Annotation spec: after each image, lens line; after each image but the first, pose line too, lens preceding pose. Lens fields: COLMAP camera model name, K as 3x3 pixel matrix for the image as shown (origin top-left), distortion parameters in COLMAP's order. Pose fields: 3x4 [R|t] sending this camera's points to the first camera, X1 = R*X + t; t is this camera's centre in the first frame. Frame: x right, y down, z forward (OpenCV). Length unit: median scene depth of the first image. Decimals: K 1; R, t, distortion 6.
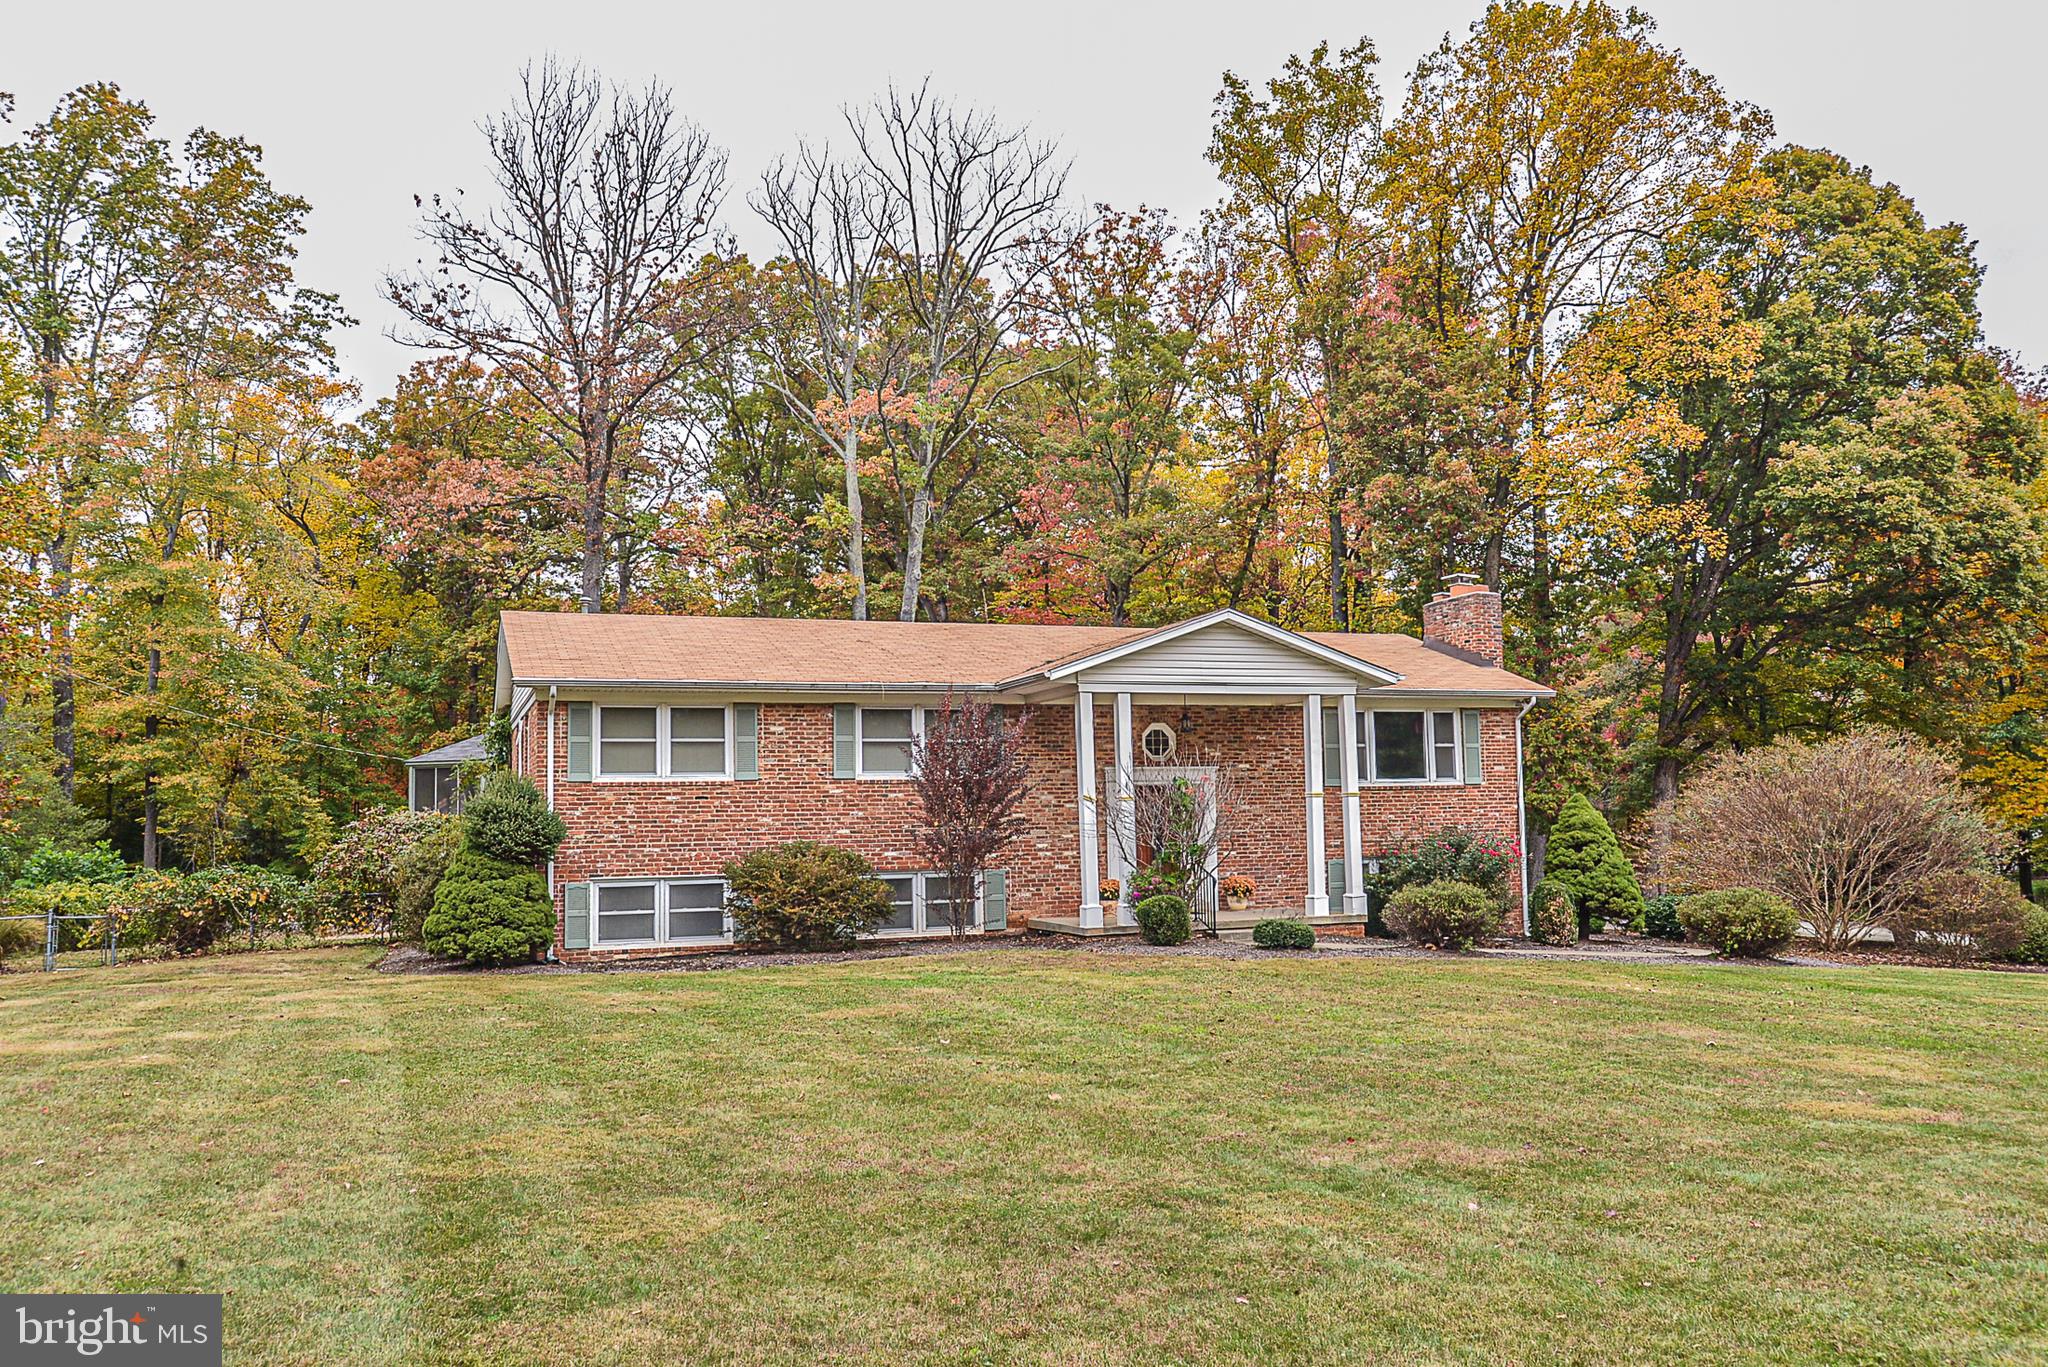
lens RADIAL K [[1597.3, 0, 1020.4], [0, 1597.3, 688.0], [0, 0, 1]] dist [-0.023817, 0.015424]
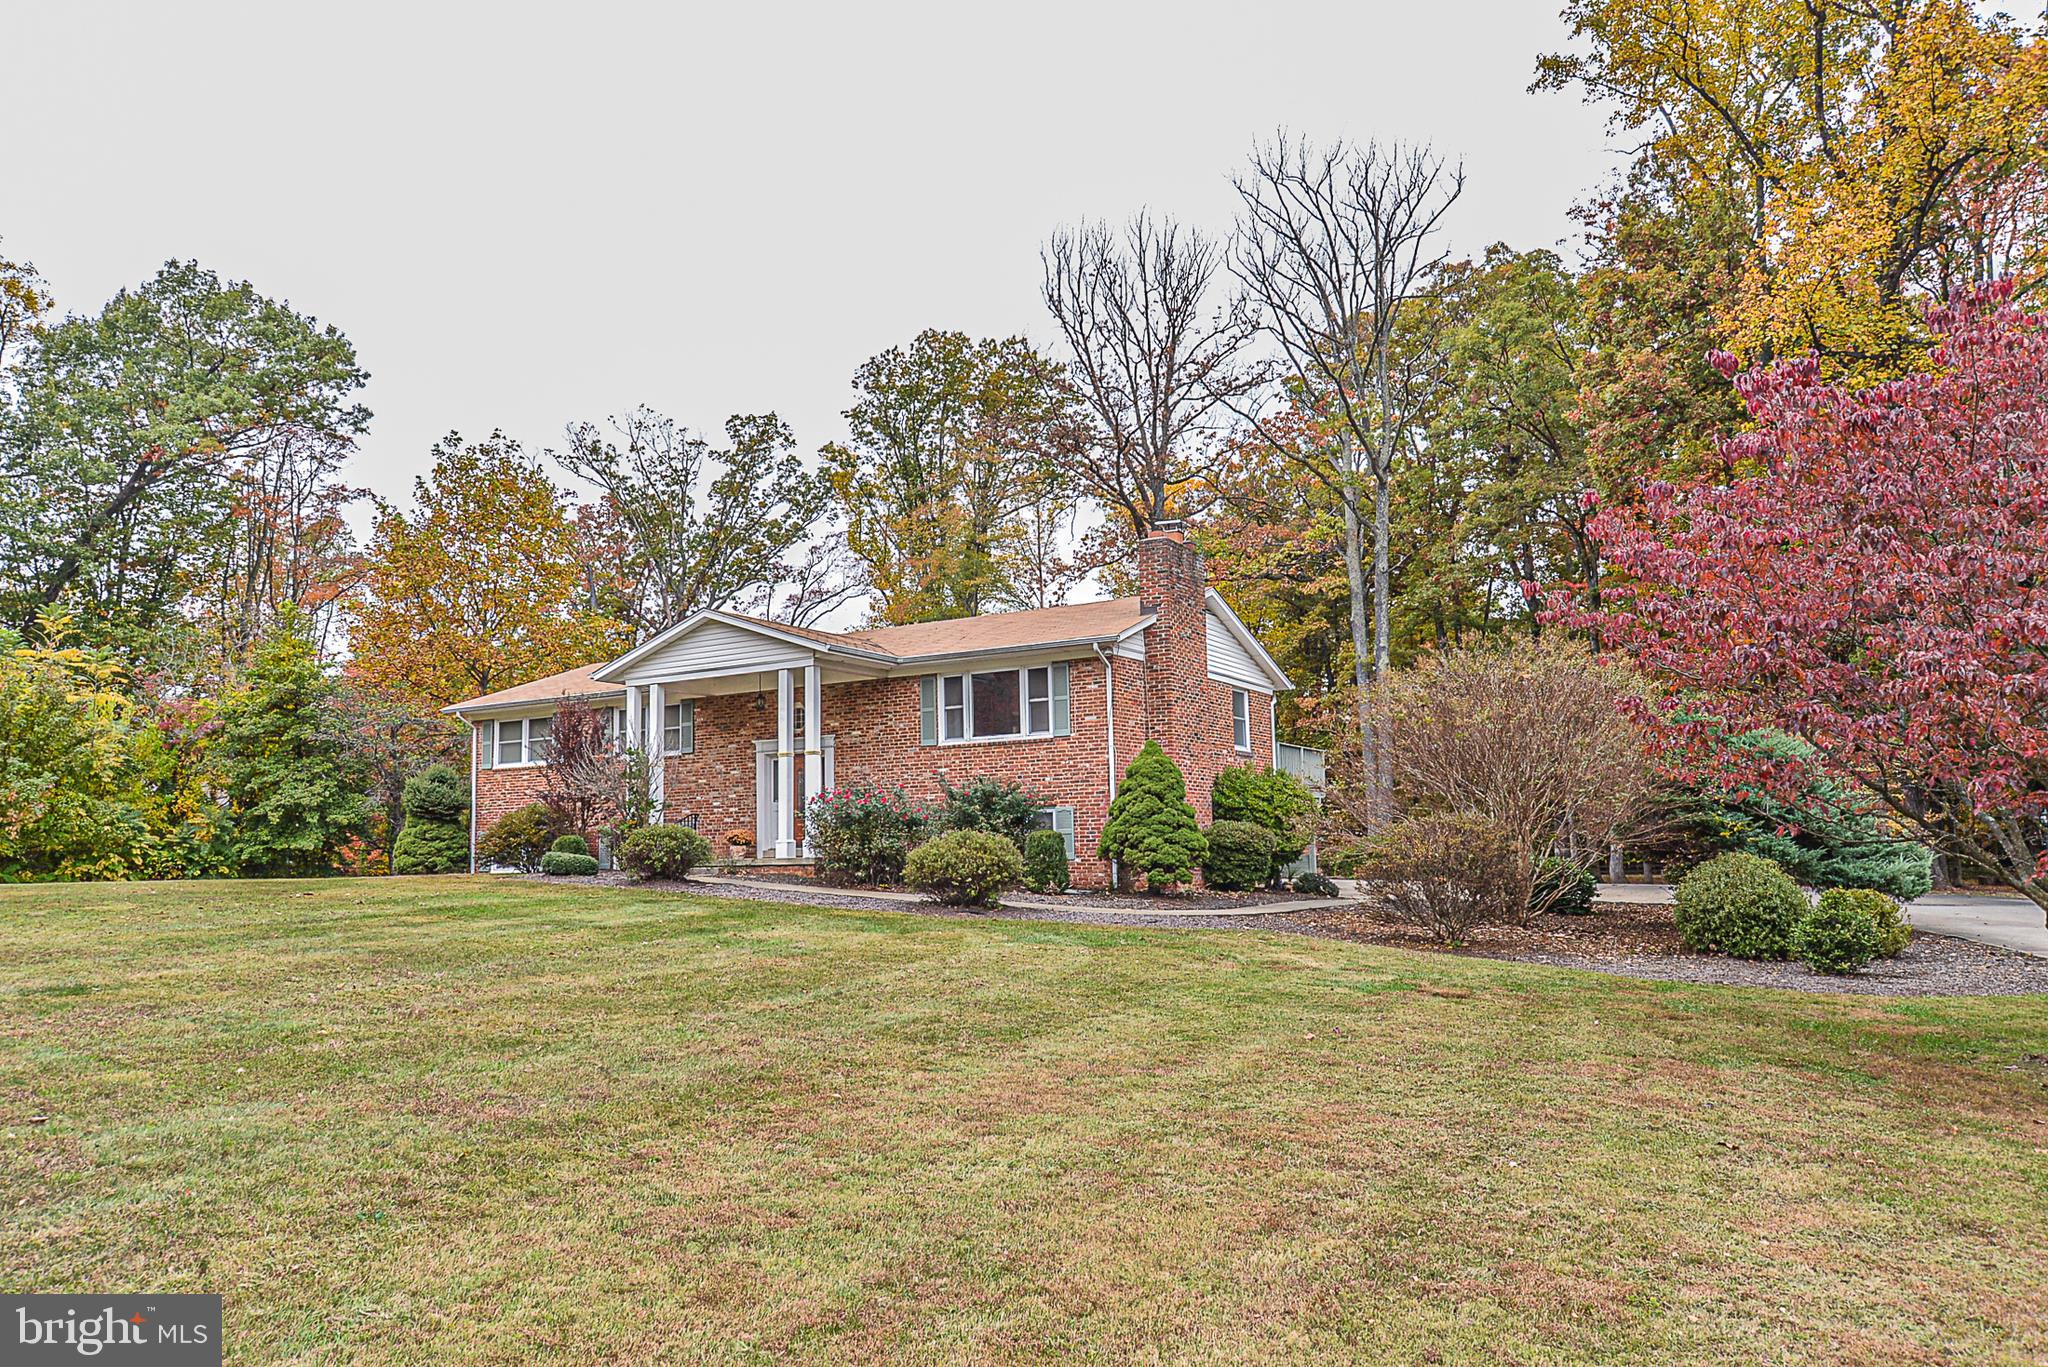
lens RADIAL K [[1362.1, 0, 1020.8], [0, 1362.1, 690.5], [0, 0, 1]] dist [-0.029090, 0.023914]
pose [[0.643819, -0.085702, -0.760363, 0.926774], [0.077006, 0.995920, -0.047049, 0.070392], [0.761293, -0.028261, 0.647792, 0.427515]]
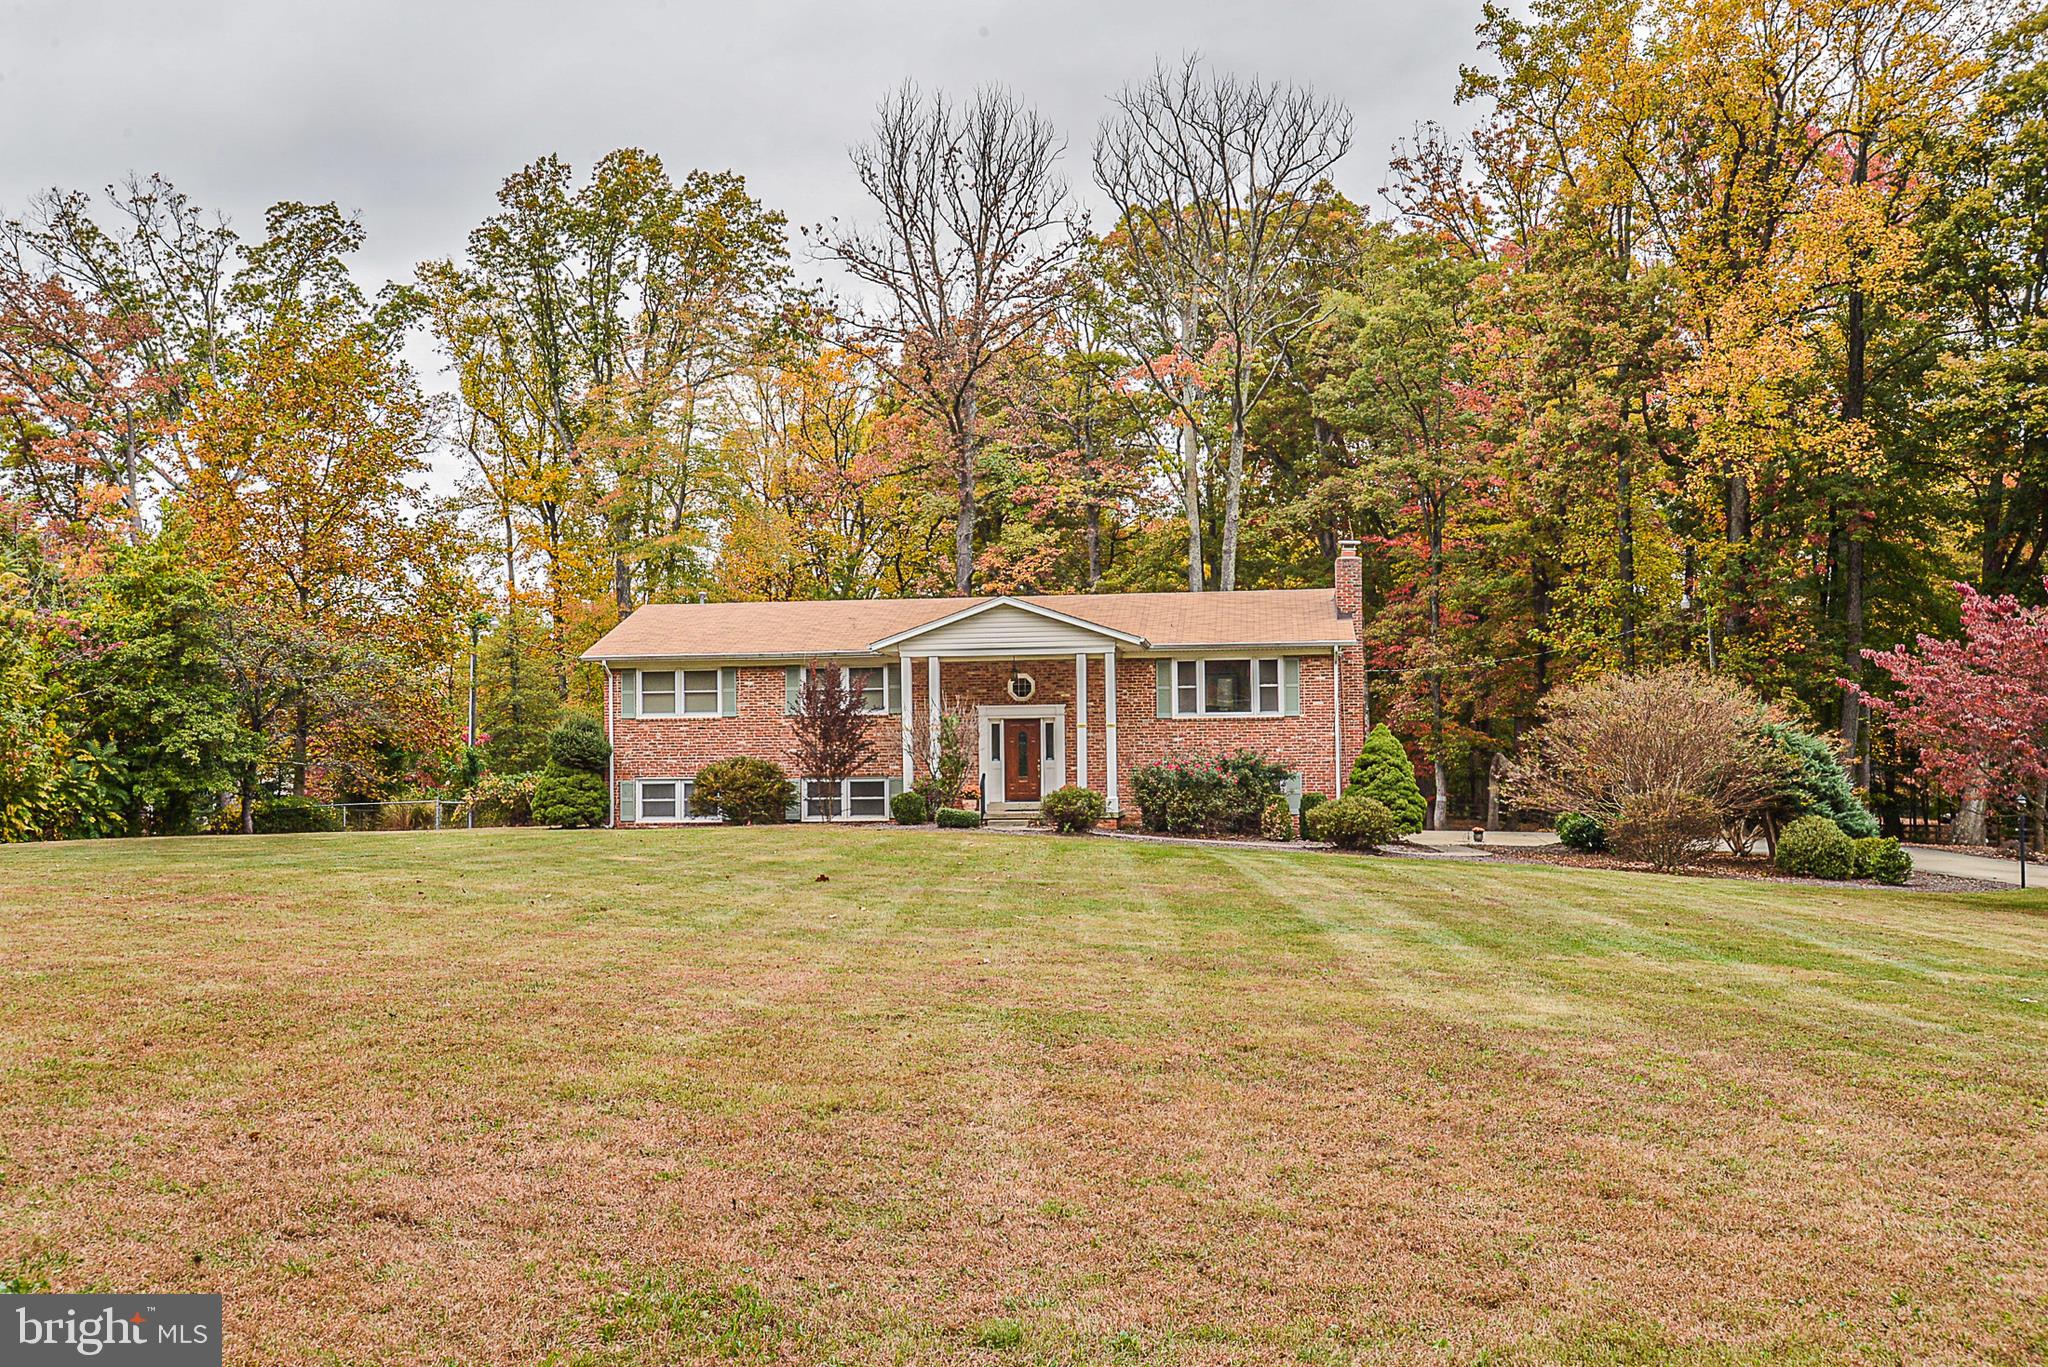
lens RADIAL K [[1940.2, 0, 1019.6], [0, 1940.2, 676.5], [0, 0, 1]] dist [-0.022830, -0.006304]
pose [[0.888371, -0.012661, -0.458951, 0.799254], [0.034585, 0.998625, 0.039395, -0.038707], [0.457821, -0.050870, 0.887588, -0.456008]]
